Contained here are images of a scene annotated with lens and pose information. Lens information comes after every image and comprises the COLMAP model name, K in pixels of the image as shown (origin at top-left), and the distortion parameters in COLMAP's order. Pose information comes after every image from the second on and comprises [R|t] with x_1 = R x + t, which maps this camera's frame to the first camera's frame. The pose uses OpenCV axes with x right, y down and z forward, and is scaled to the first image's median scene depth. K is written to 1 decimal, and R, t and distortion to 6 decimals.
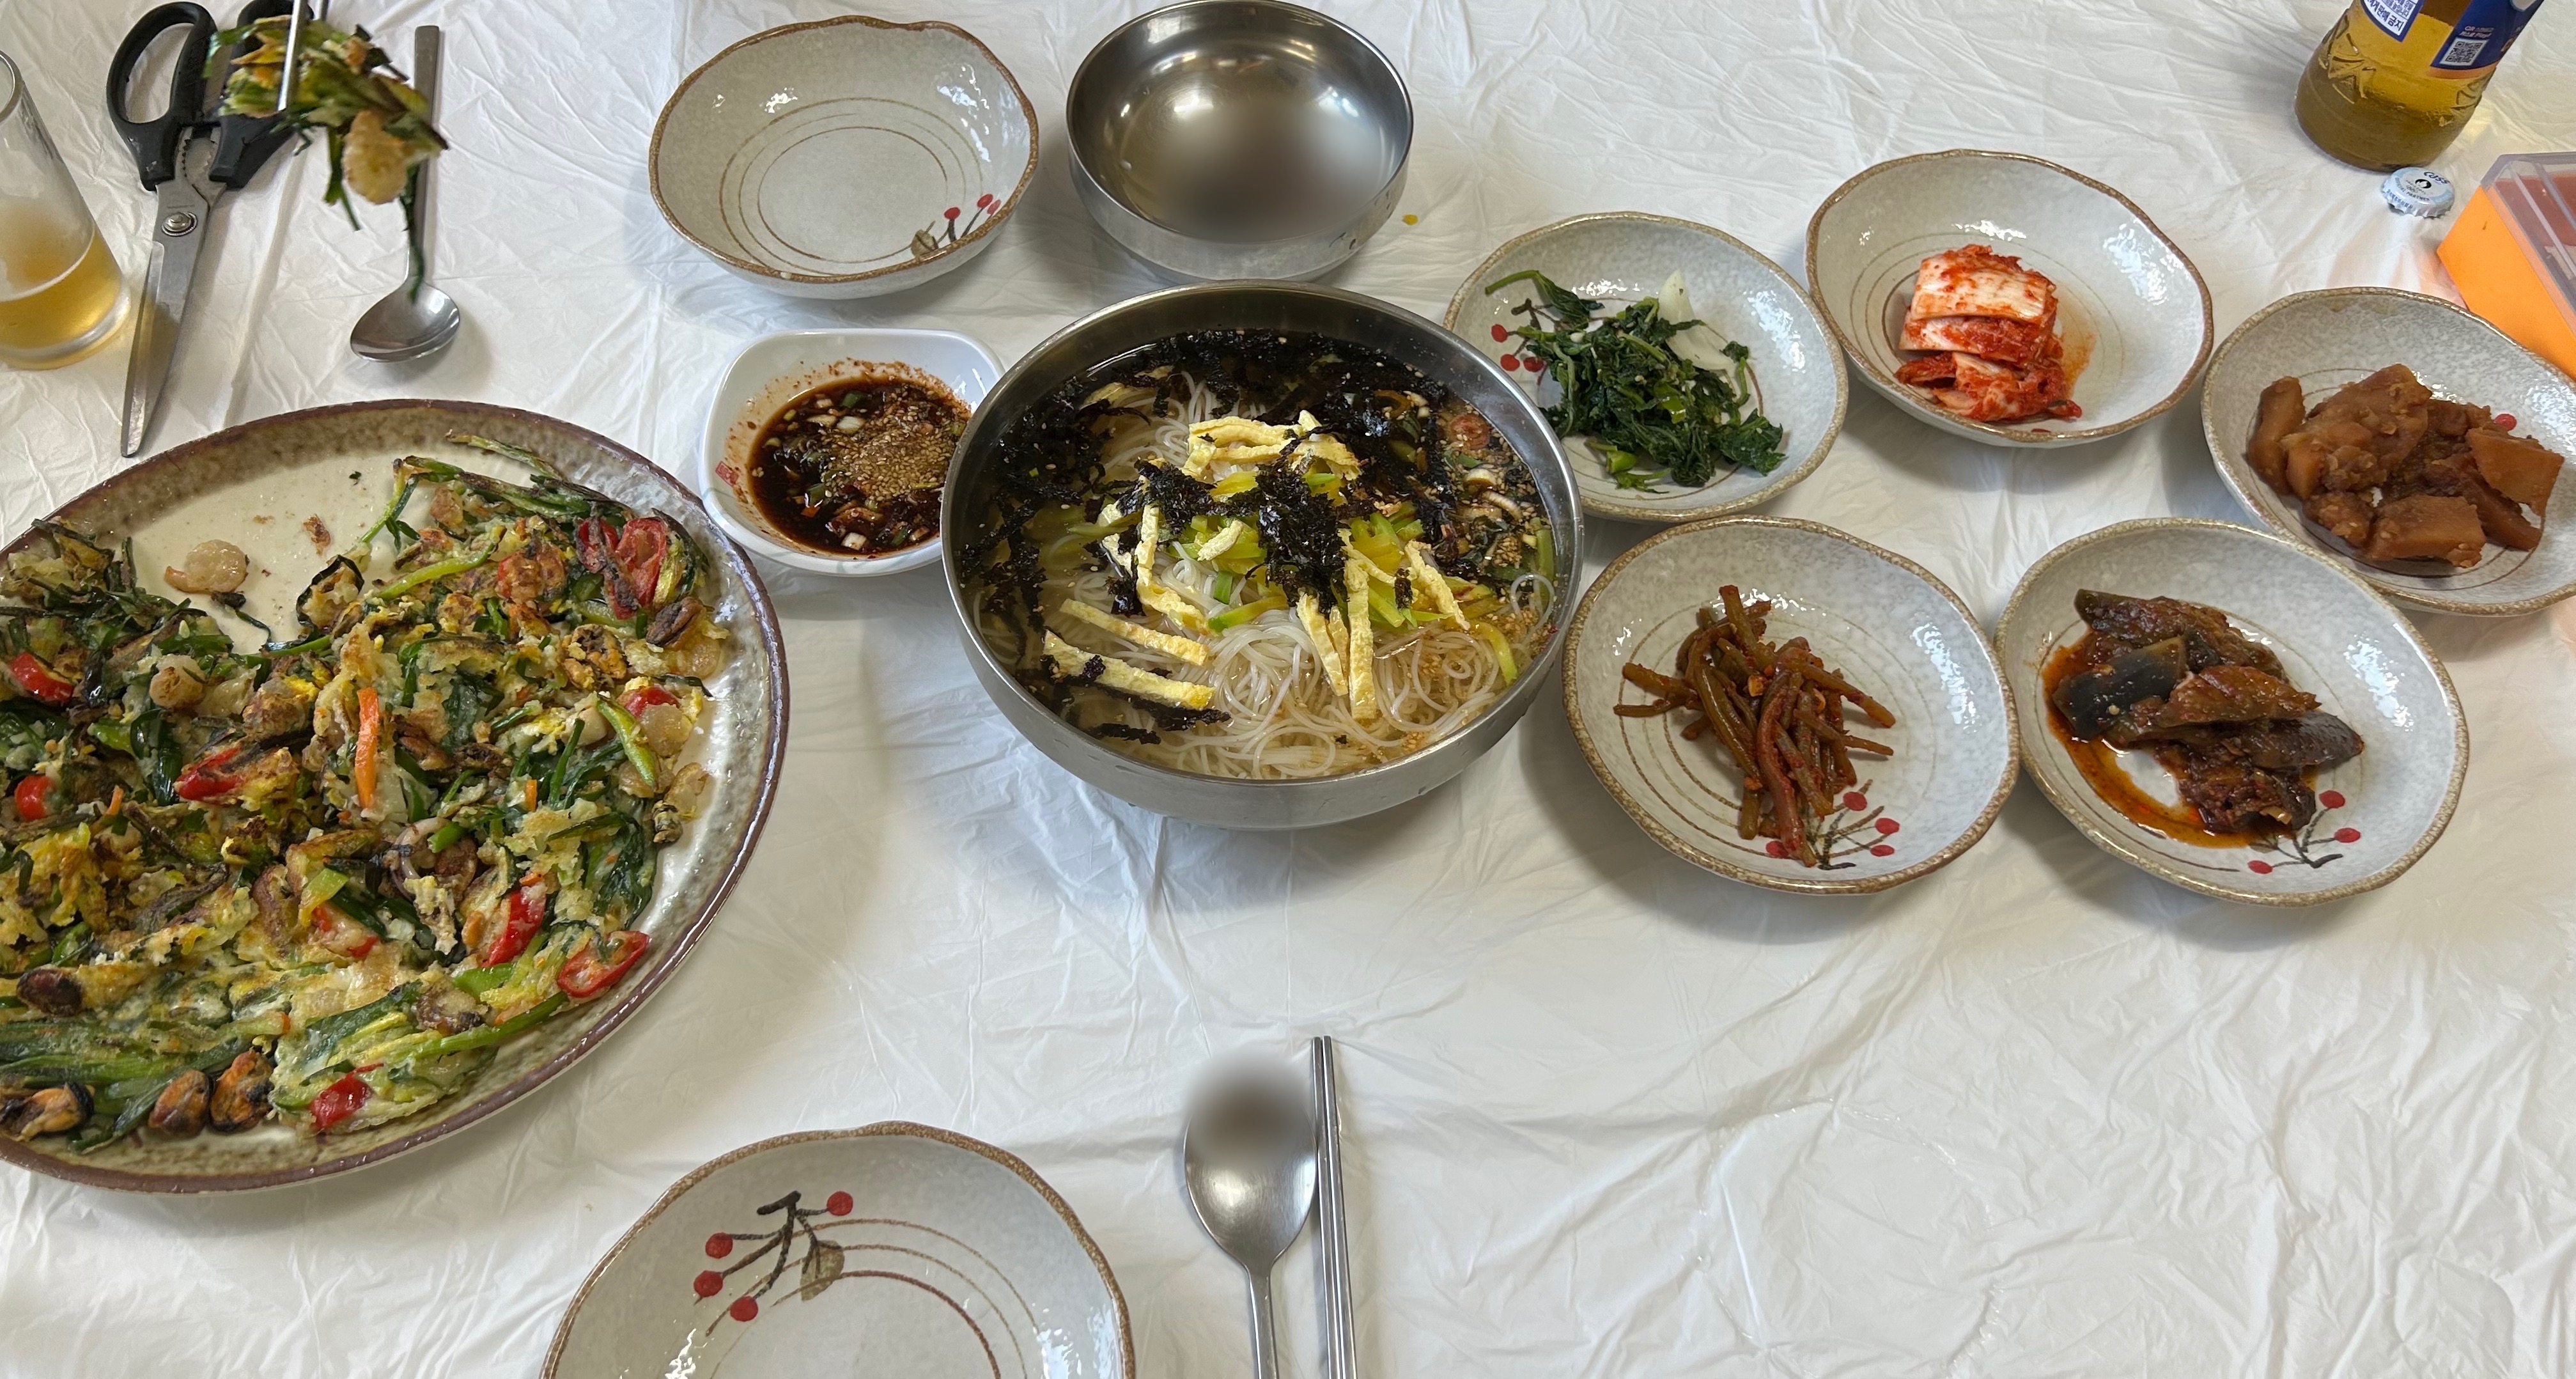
lens RADIAL K [[1877.9, 0, 1288.4], [0, 1877.9, 689.5], [0, 0, 1]] dist [0.042828, 0.000069]
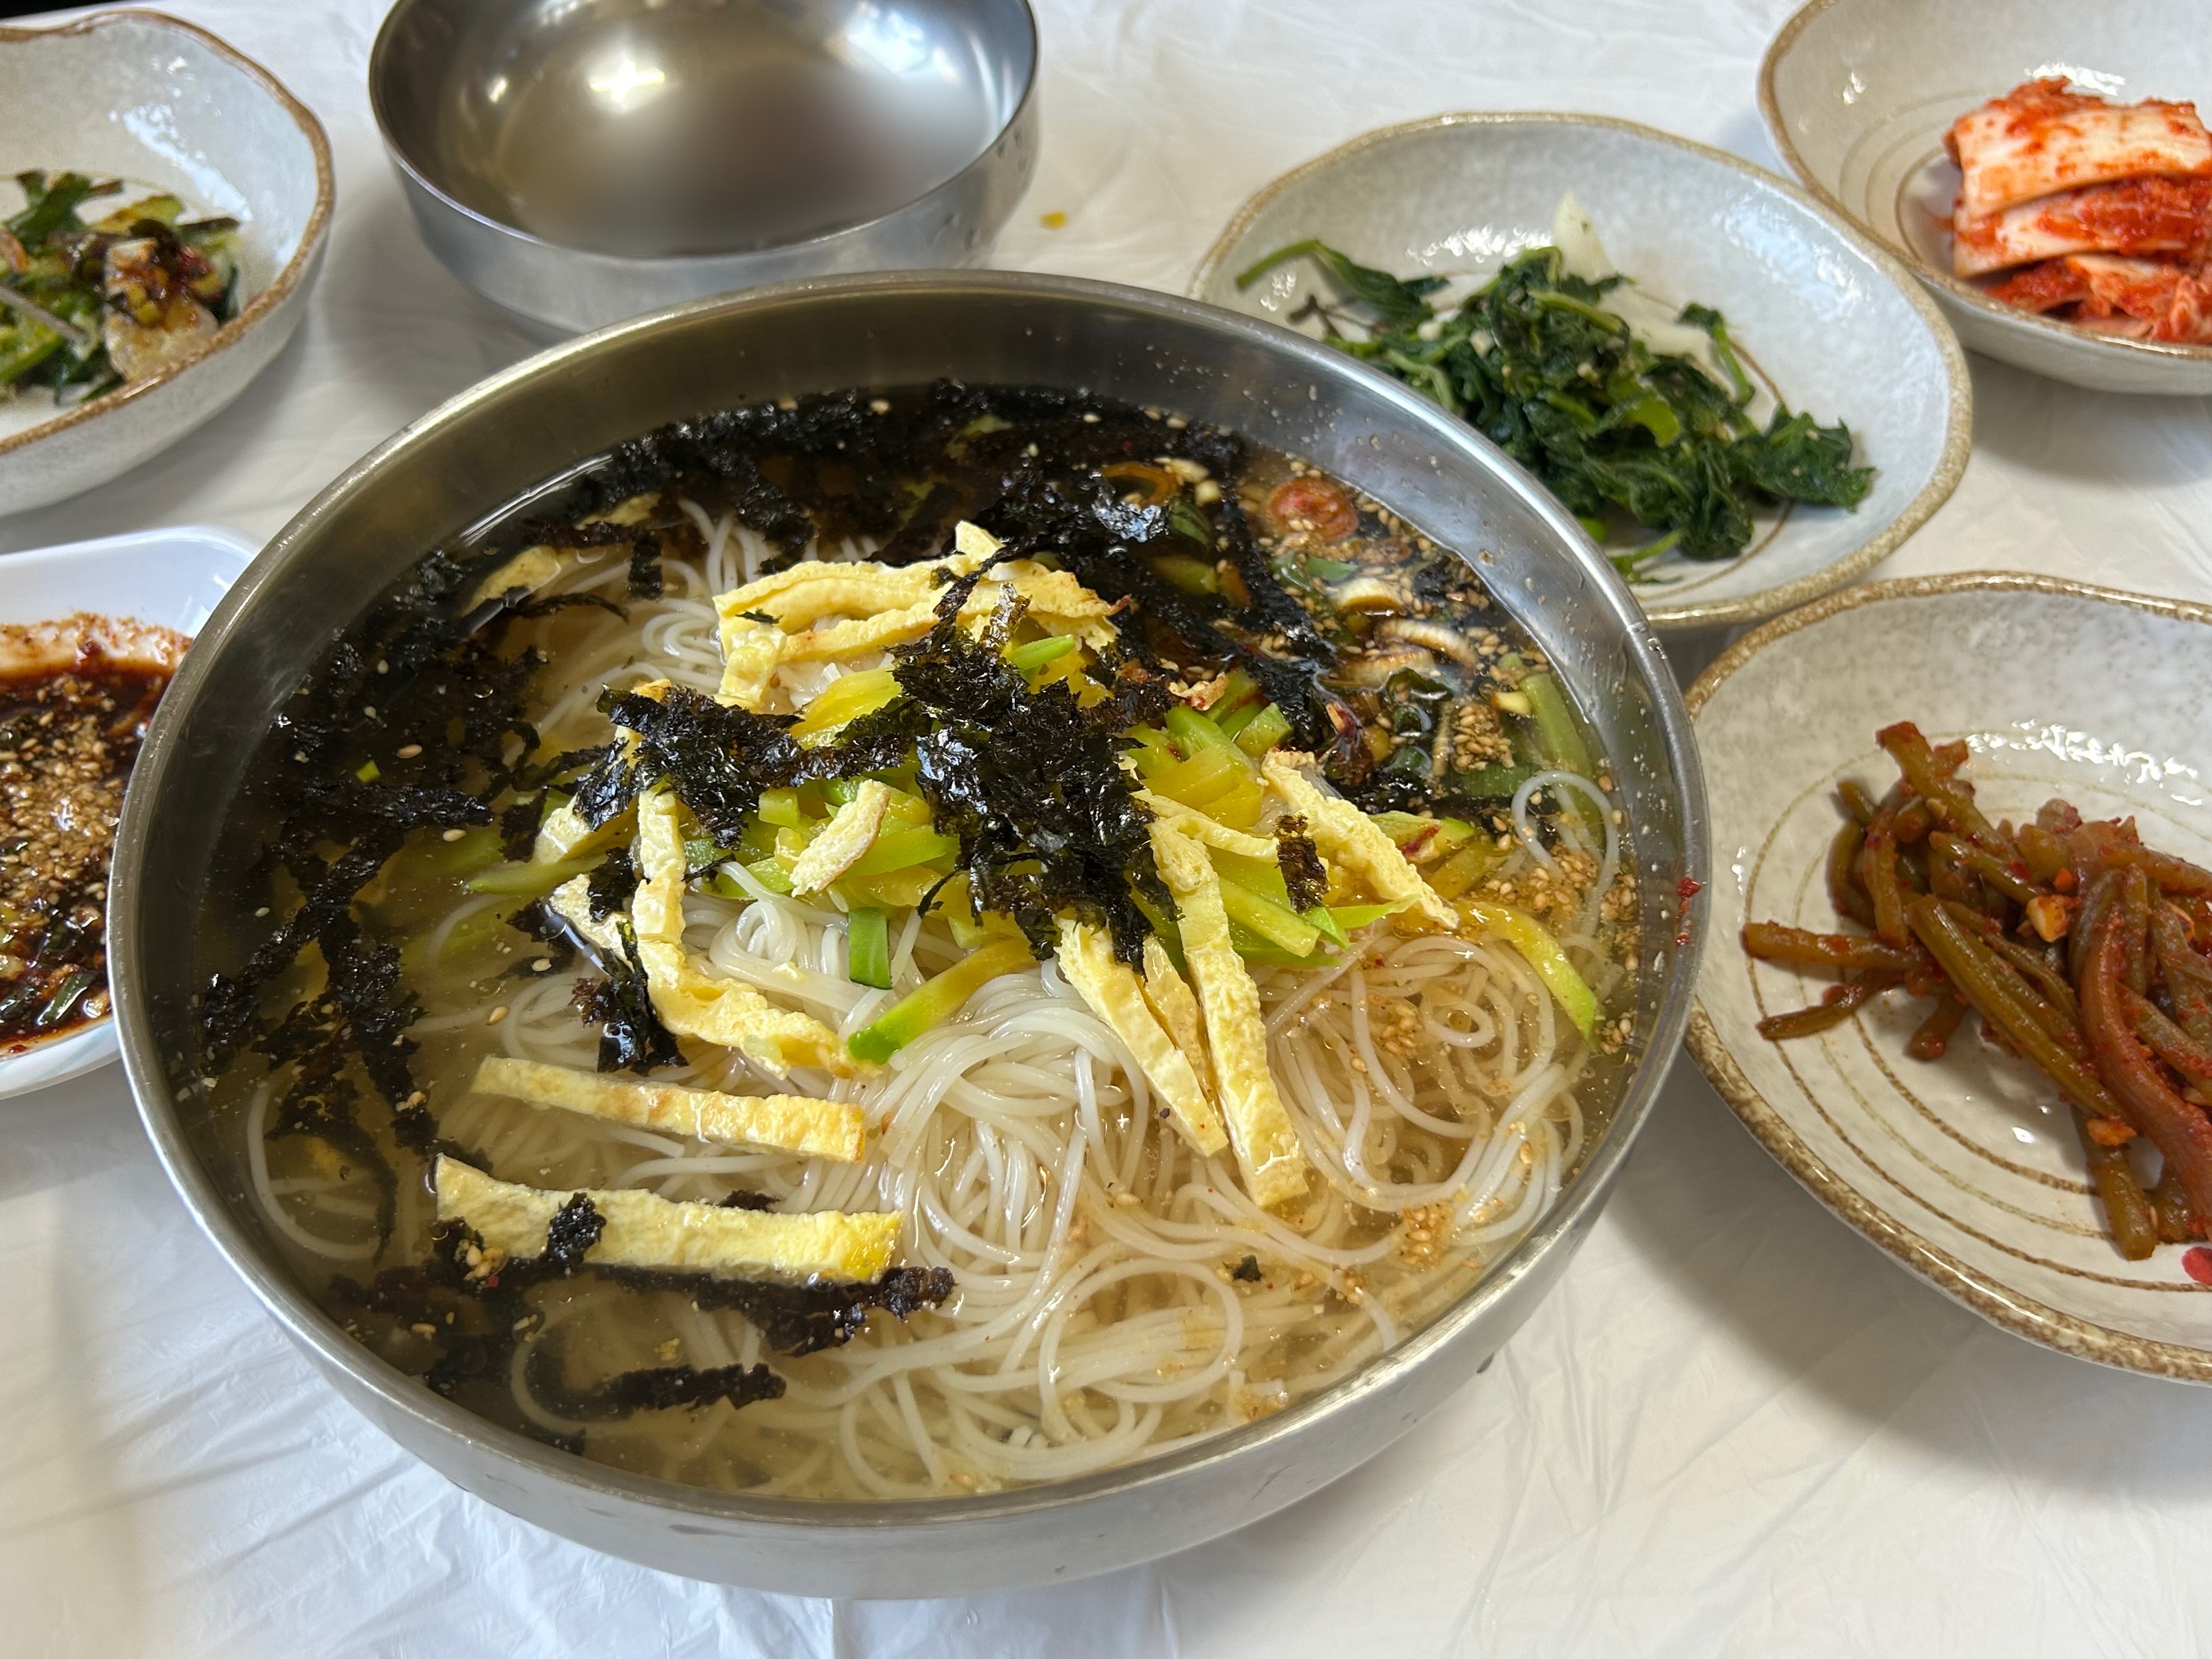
lens RADIAL K [[1932.7, 0, 1103.9], [0, 1932.7, 830.7], [0, 0, 1]] dist [0.026666, -0.016681]
pose [[0.973832, -0.199499, 0.108864, -0.024036], [0.207595, 0.975790, -0.068838, -0.037814], [-0.092495, 0.089637, 0.991670, 0.549473]]
